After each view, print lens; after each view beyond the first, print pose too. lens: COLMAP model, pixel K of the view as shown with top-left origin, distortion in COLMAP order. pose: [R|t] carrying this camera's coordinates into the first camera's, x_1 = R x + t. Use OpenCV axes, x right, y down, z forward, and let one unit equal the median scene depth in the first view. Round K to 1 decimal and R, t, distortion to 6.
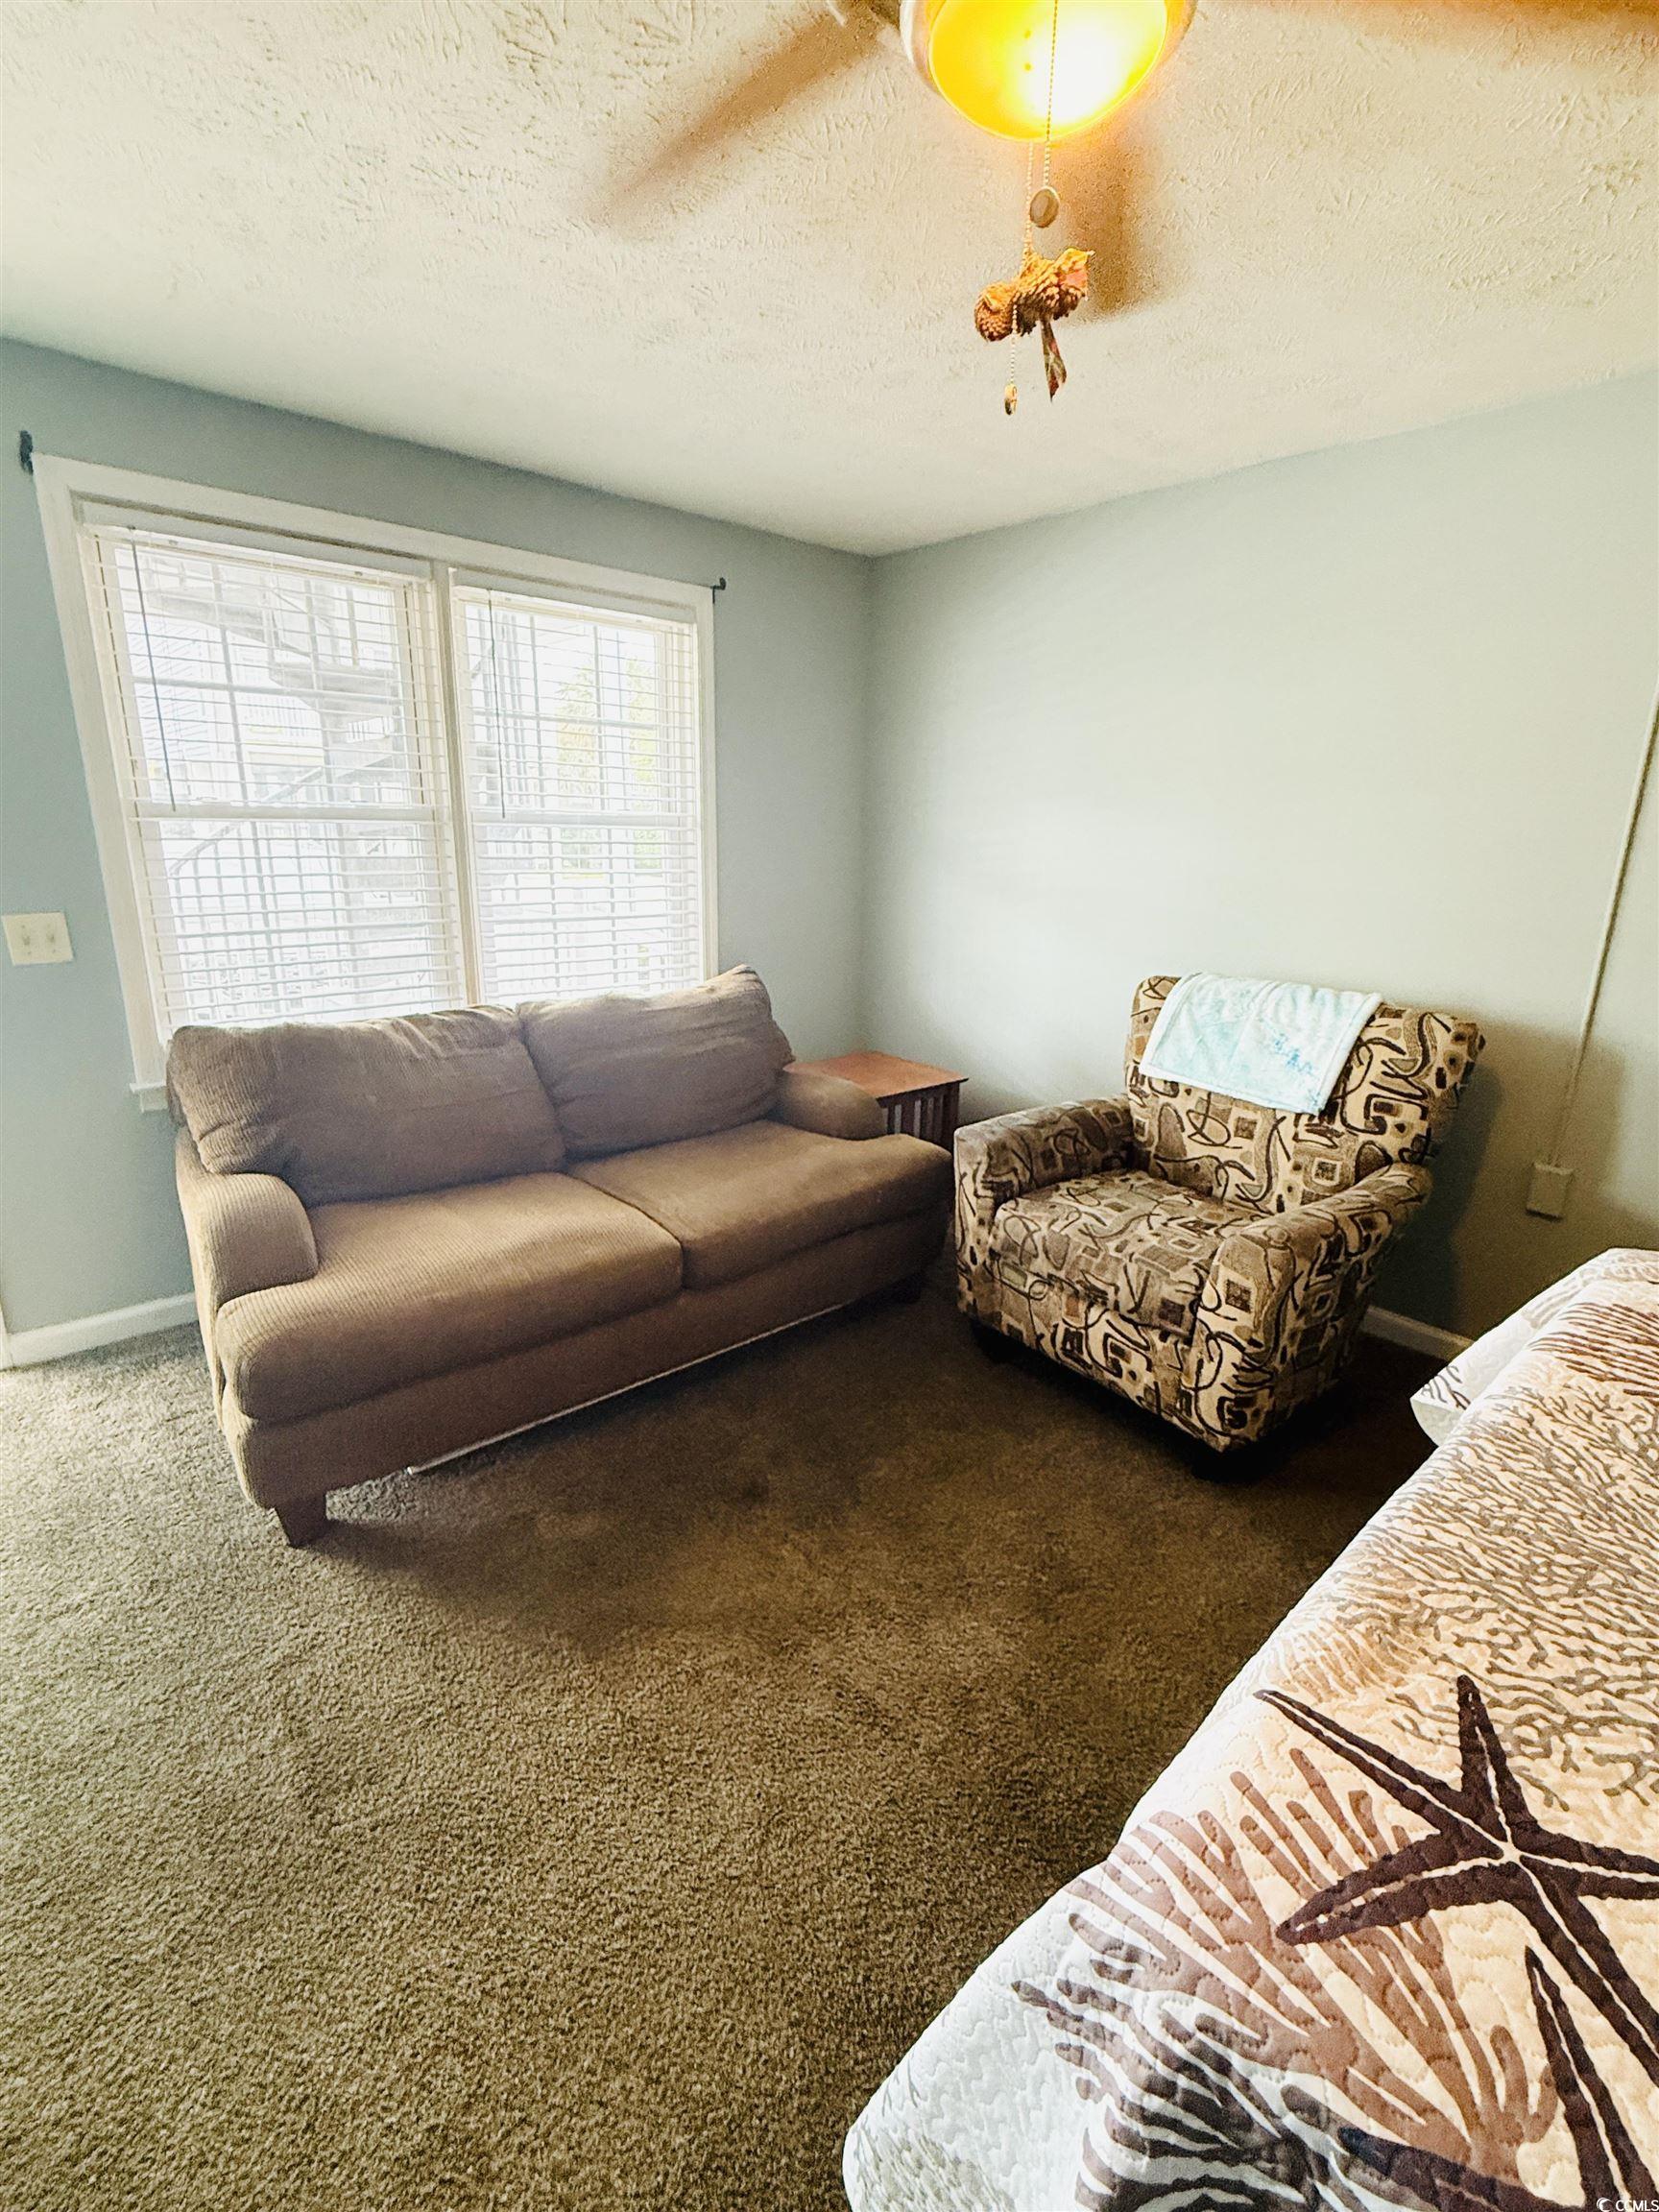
lens RADIAL K [[1022.3, 0, 835.7], [0, 1022.3, 1105.5], [0, 0, 1]] dist [0.000491, 0.000655]
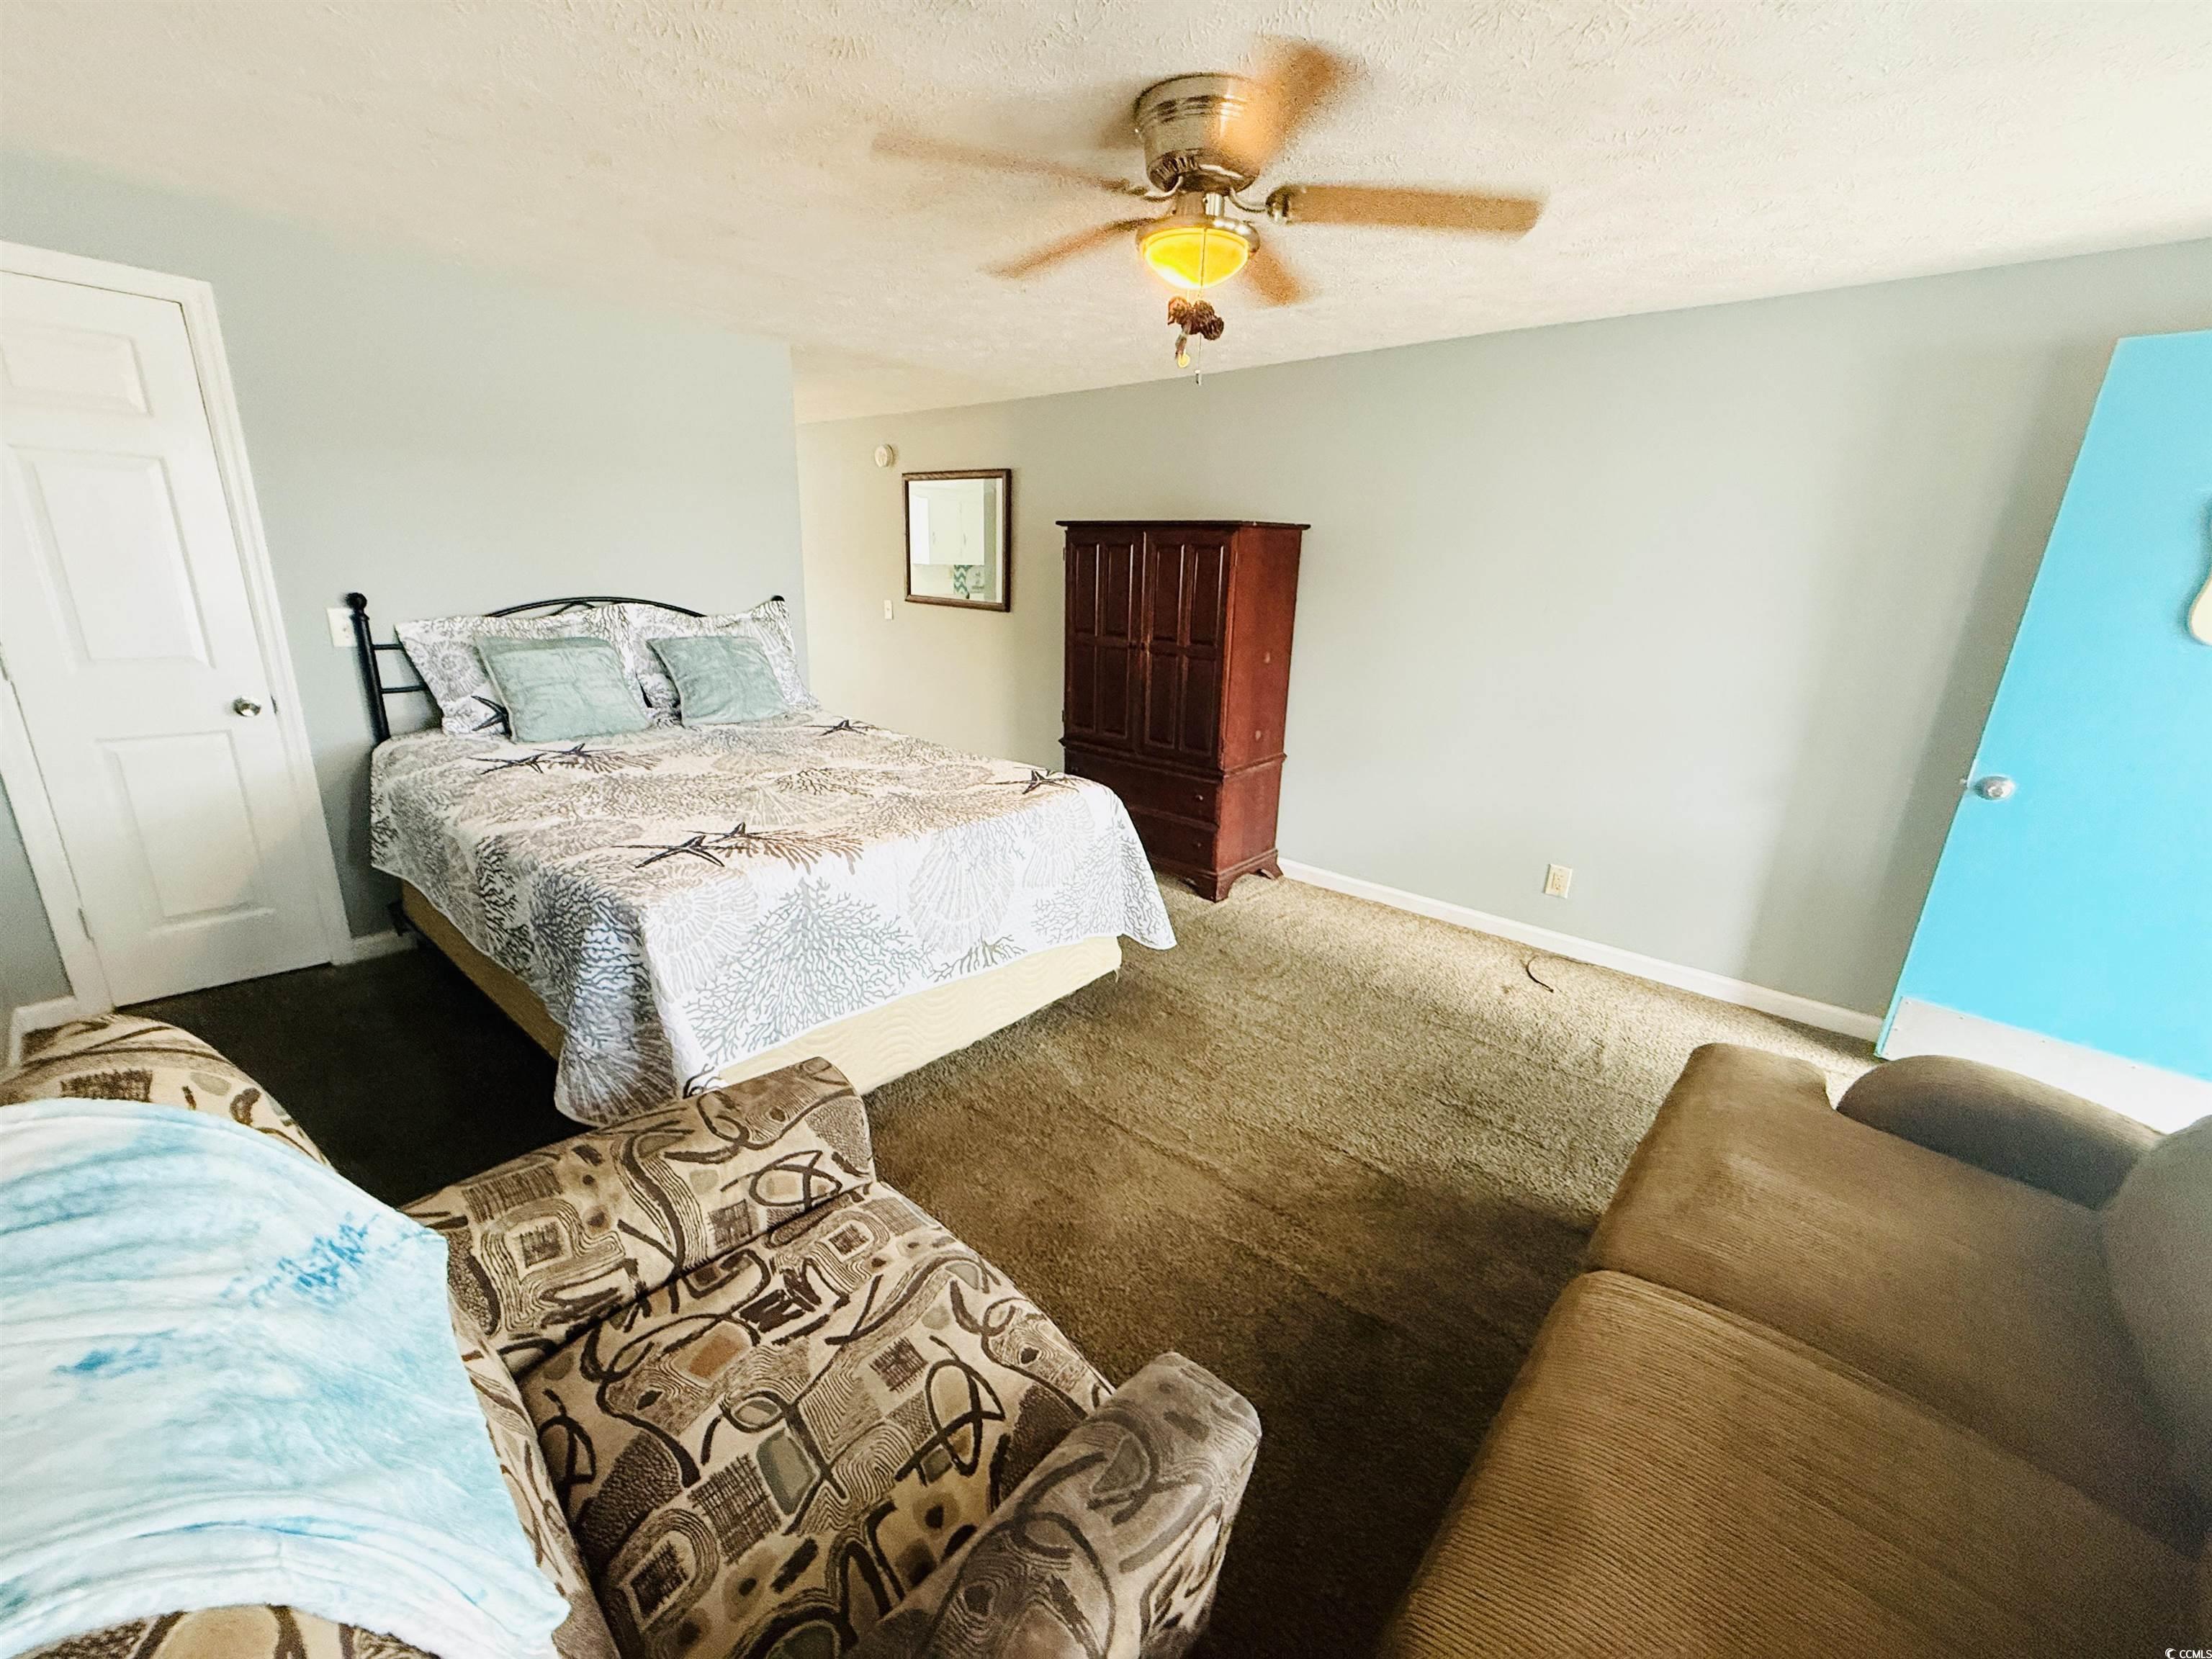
lens RADIAL K [[872.0, 0, 1103.8], [0, 872.0, 825.8], [0, 0, 1]] dist [-0.002564, 0.000004]
pose [[-0.990259, -0.021504, -0.137568, 0.251649], [-0.091795, 0.843716, 0.528883, -0.373119], [0.104695, 0.536360, -0.837471, 1.281410]]
